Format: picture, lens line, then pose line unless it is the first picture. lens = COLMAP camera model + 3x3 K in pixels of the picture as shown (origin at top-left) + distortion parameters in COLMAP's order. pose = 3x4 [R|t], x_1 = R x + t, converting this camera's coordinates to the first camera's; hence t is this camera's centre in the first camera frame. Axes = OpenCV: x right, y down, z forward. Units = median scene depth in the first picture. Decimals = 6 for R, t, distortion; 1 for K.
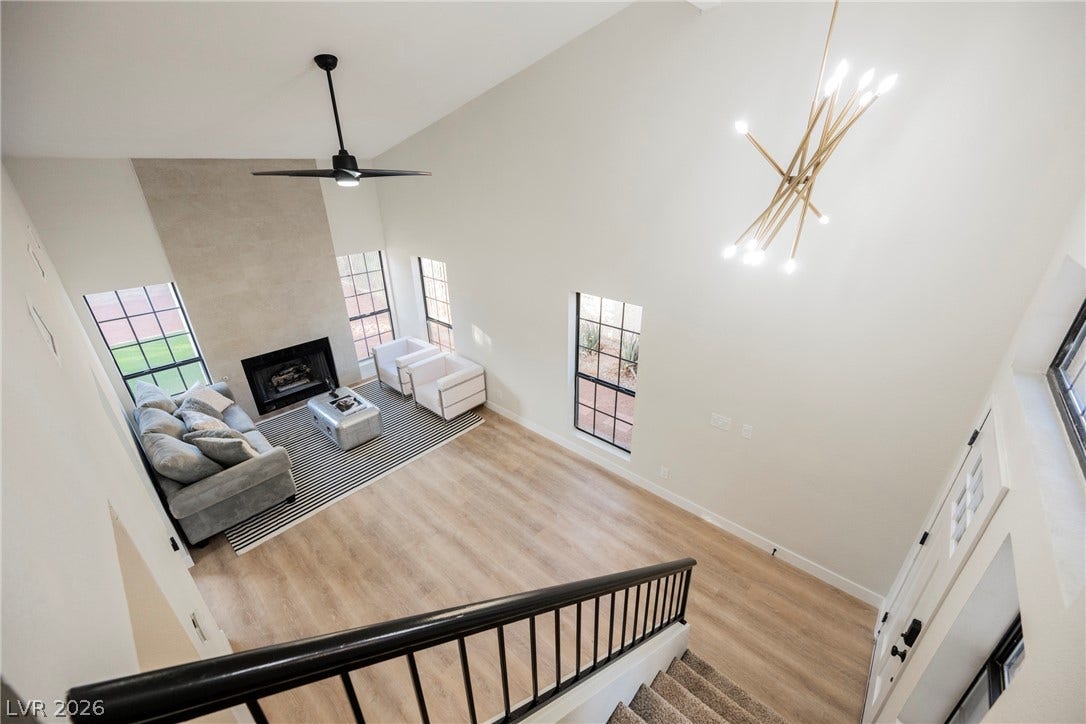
lens RADIAL K [[426.3, 0, 545.8], [0, 426.3, 360.7], [0, 0, 1]] dist [-0.000907, -0.000038]
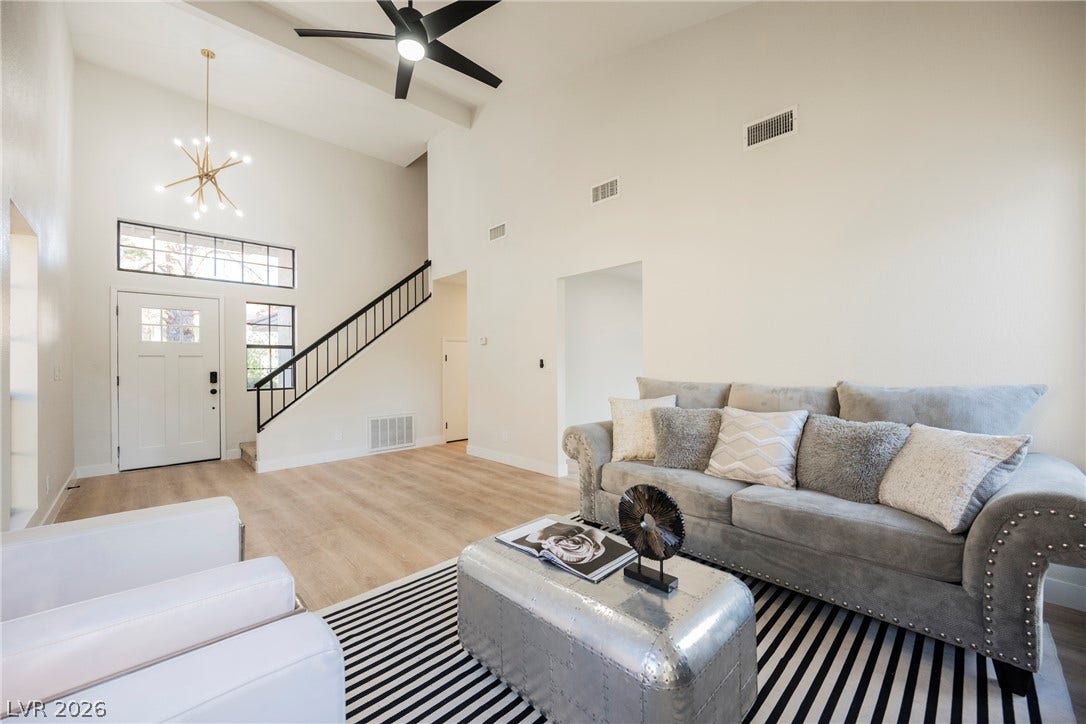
lens RADIAL K [[423.5, 0, 545.3], [0, 423.5, 360.8], [0, 0, 1]] dist [-0.000383, -0.000240]
pose [[-0.997372, 0.000167, 0.072449, -0.627692], [0.030430, 0.908481, 0.416818, -0.188905], [-0.065749, 0.417927, -0.906098, 1.607148]]
